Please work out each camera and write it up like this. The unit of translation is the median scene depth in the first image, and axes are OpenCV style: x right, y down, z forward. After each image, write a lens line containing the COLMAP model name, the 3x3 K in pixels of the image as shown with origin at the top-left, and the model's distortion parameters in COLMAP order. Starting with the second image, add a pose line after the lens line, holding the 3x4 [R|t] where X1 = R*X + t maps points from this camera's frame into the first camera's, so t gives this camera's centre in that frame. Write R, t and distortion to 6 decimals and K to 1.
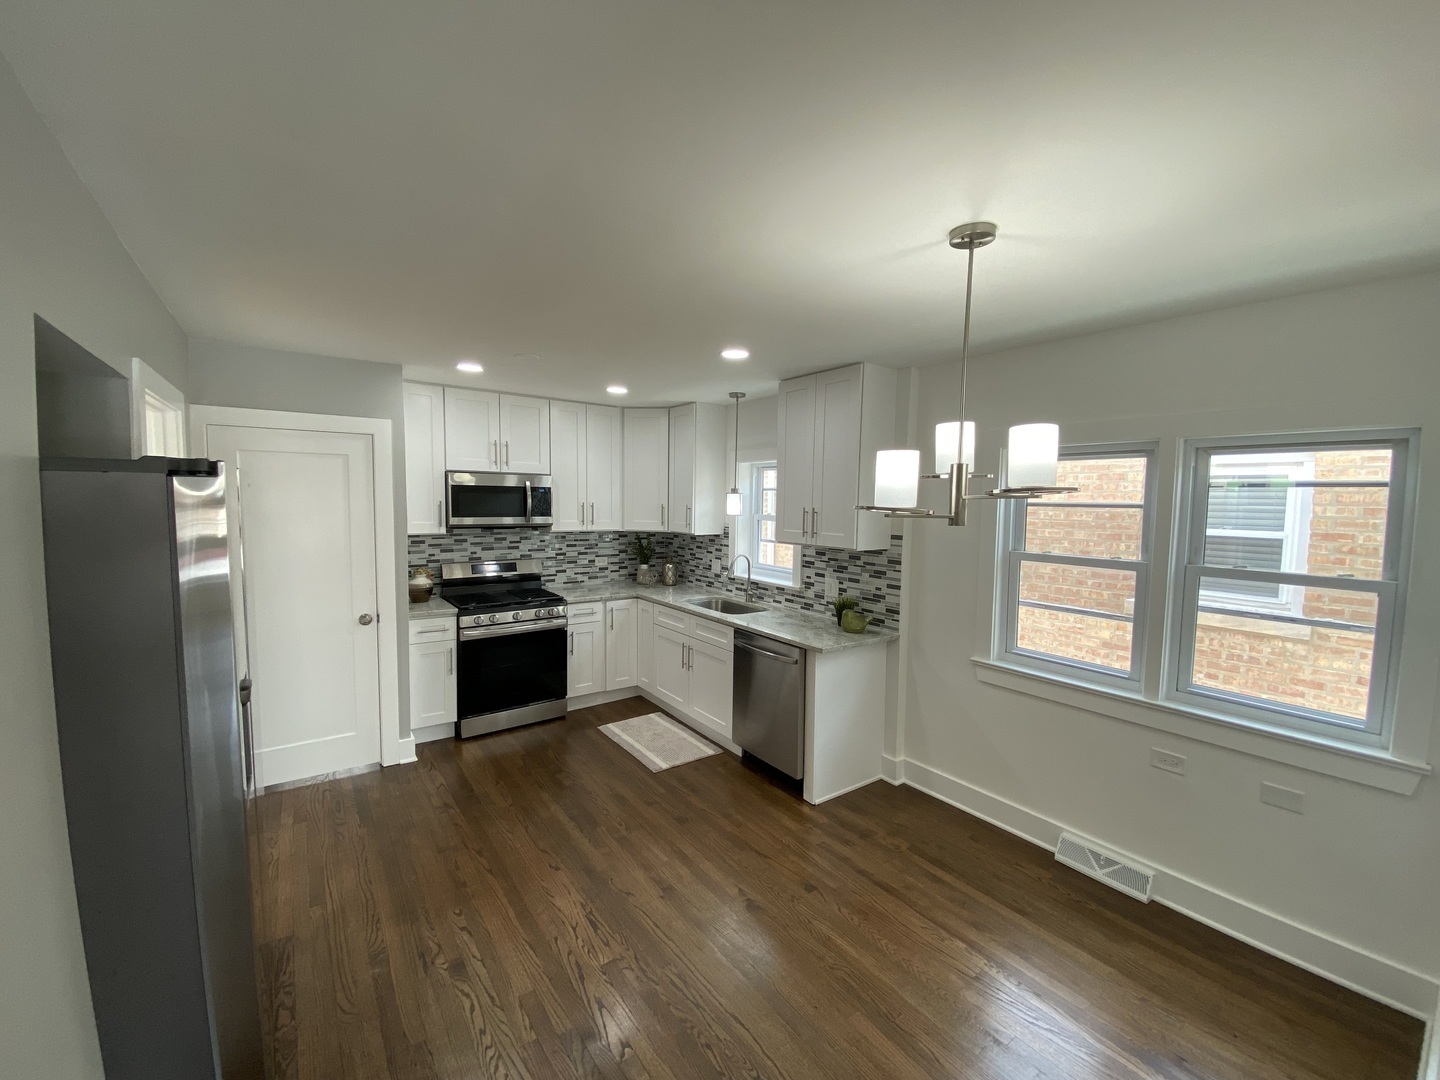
lens RADIAL K [[582.7, 0, 724.5], [0, 582.7, 538.8], [0, 0, 1]] dist [0.015094, -0.000396]
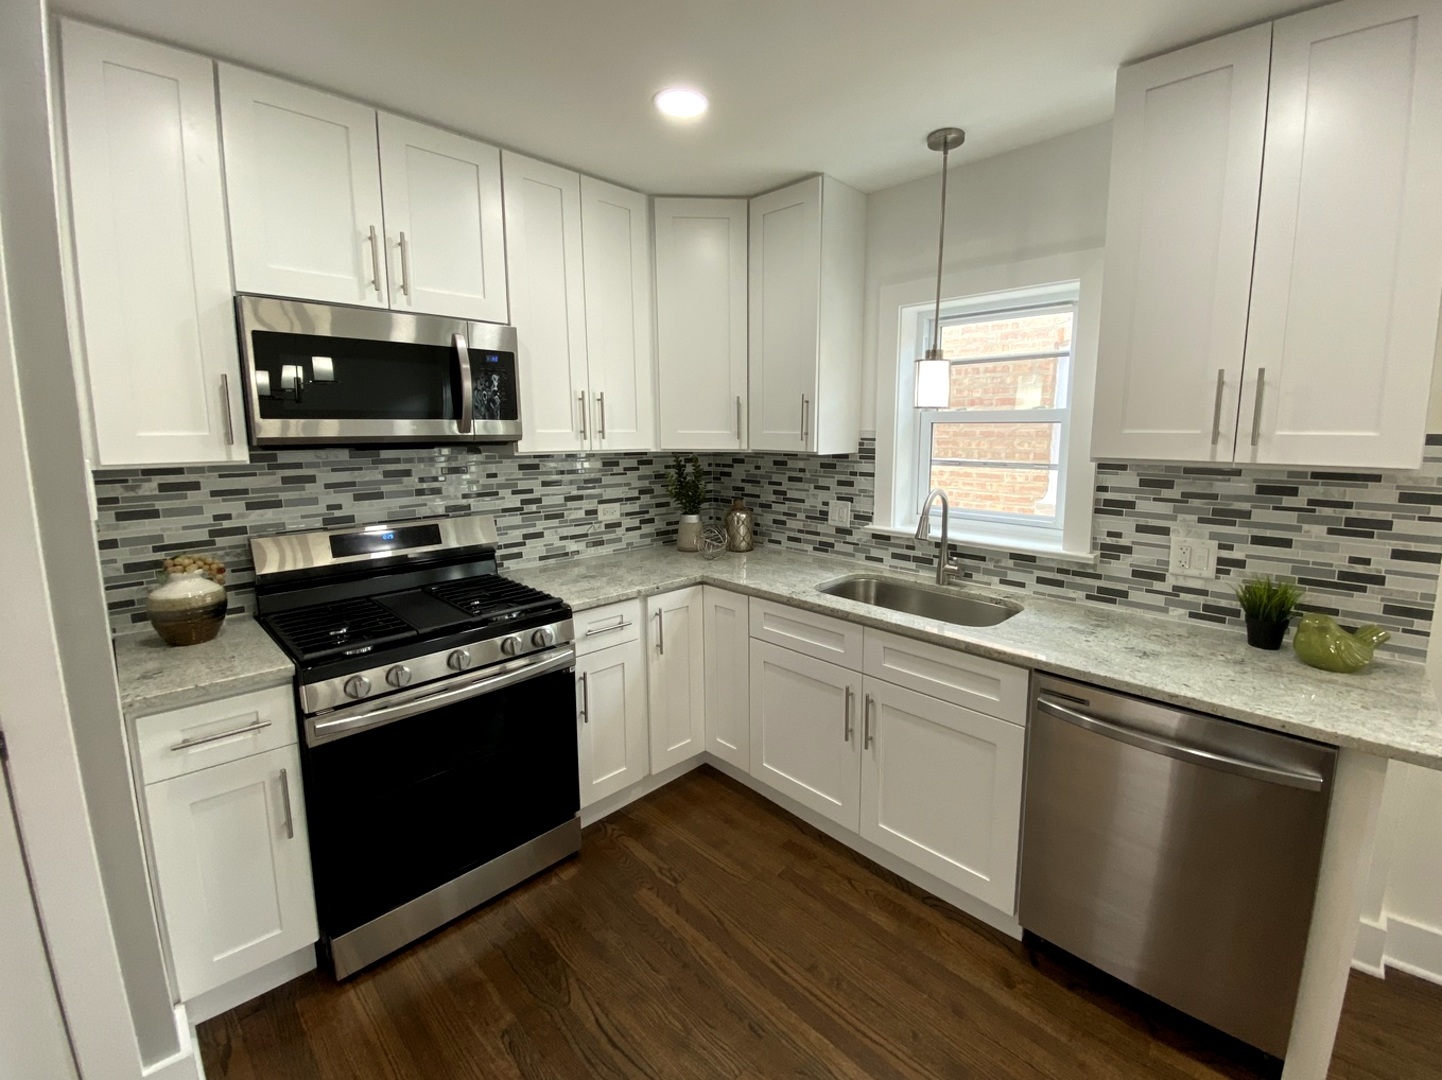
lens RADIAL K [[656.8, 0, 789.0], [0, 656.8, 515.3], [0, 0, 1]] dist [-0.016494, -0.001059]
pose [[0.983094, -0.039423, 0.178809, -0.183199], [0.026771, 0.997000, 0.072628, 0.004153], [-0.181135, -0.066614, 0.981200, 0.459825]]
